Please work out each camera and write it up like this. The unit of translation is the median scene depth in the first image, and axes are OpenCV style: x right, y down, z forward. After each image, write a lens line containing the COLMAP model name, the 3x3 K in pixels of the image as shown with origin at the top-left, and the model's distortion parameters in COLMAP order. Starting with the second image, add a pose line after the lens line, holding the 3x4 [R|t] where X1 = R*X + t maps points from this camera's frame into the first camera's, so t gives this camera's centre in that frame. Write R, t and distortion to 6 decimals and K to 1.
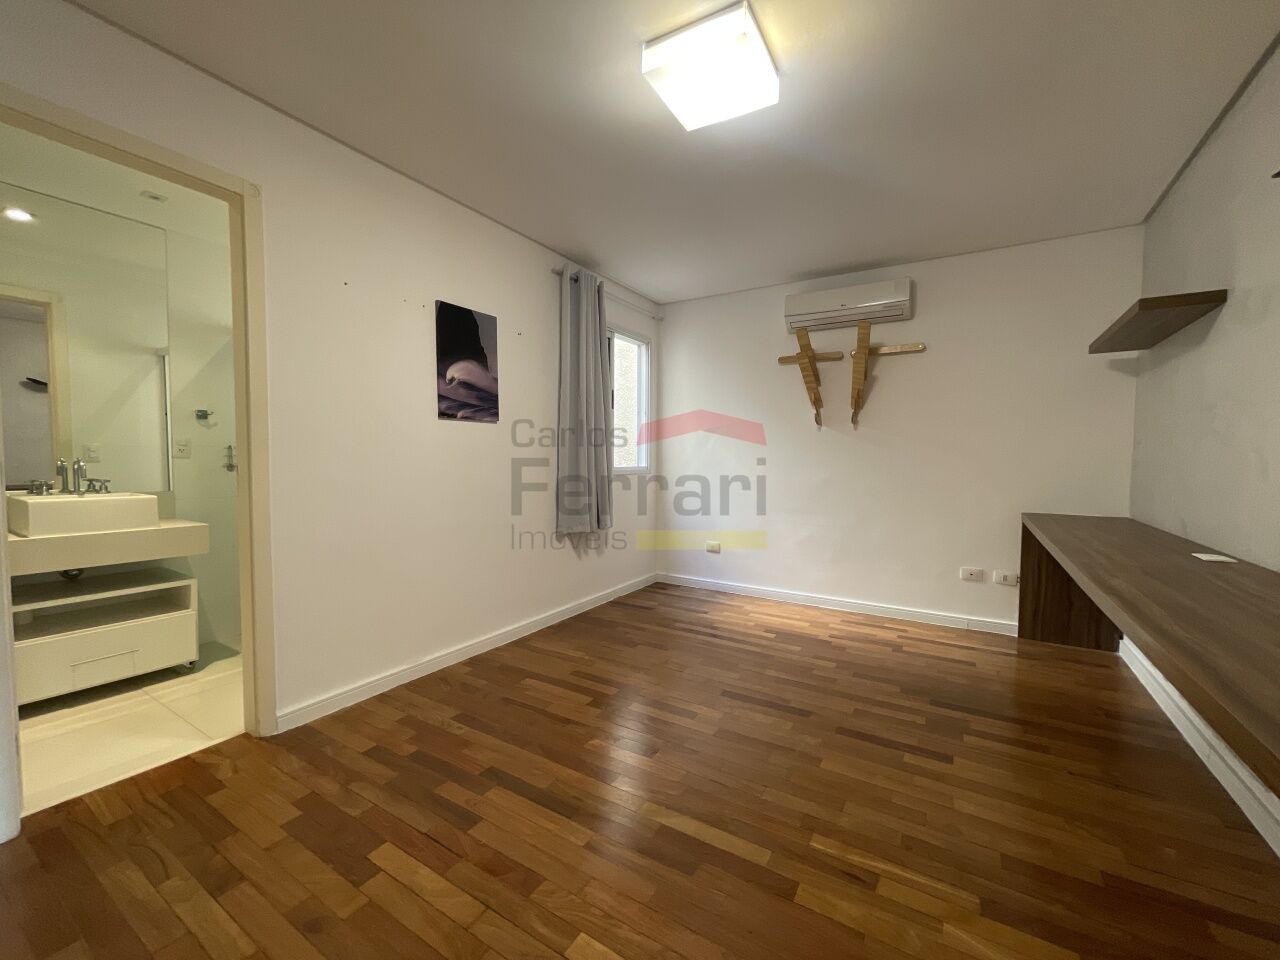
lens RADIAL K [[523.8, 0, 639.6], [0, 523.8, 480.9], [0, 0, 1]] dist [0.003354, 0.001370]
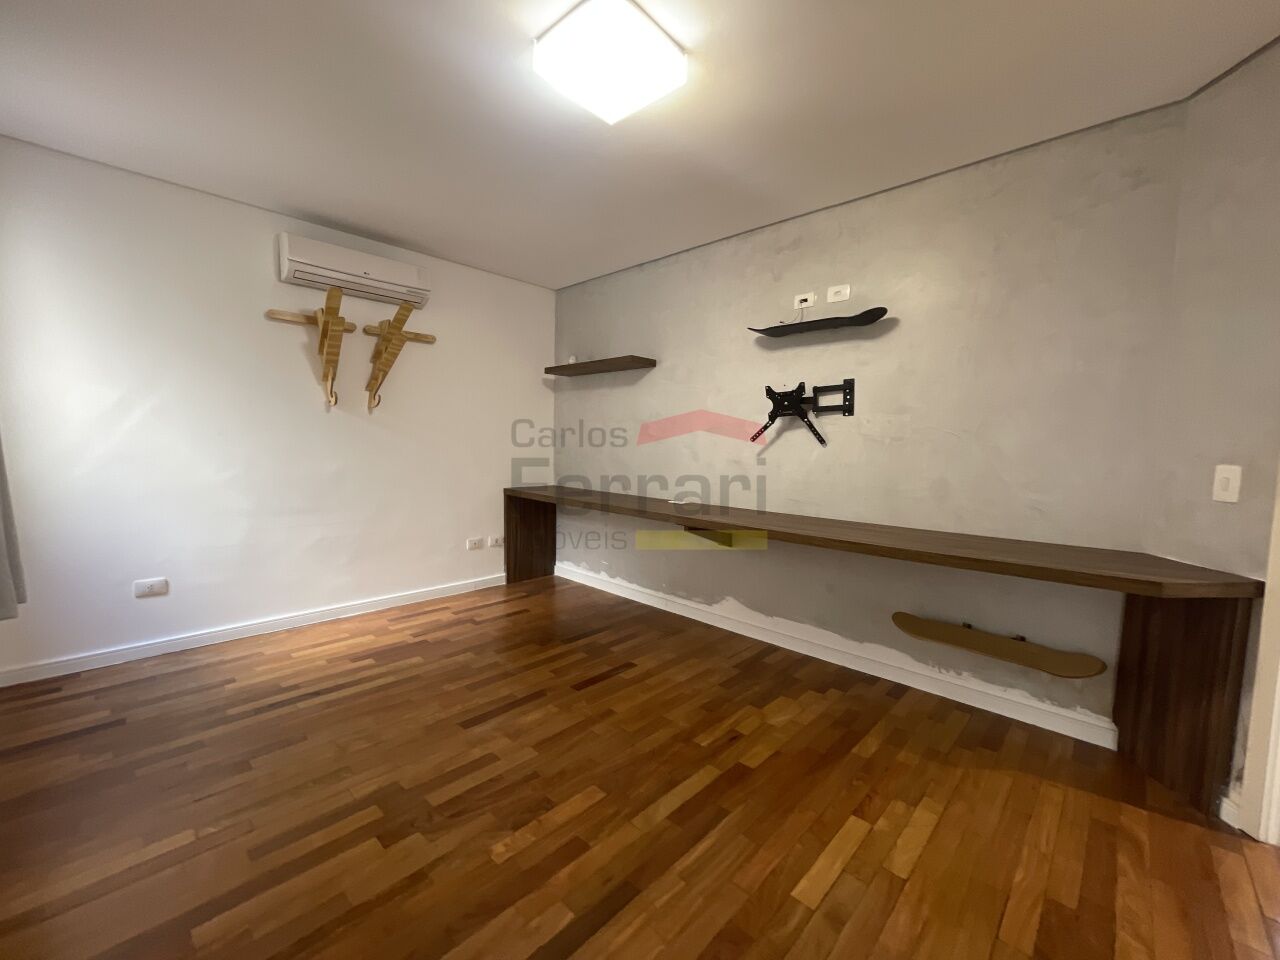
lens RADIAL K [[523.8, 0, 638.1], [0, 523.8, 483.0], [0, 0, 1]] dist [0.003354, 0.001370]
pose [[0.208443, -0.079473, 0.974800, -0.442846], [0.023940, 0.996809, 0.076149, -0.040983], [-0.977741, 0.007464, 0.209681, 0.397535]]
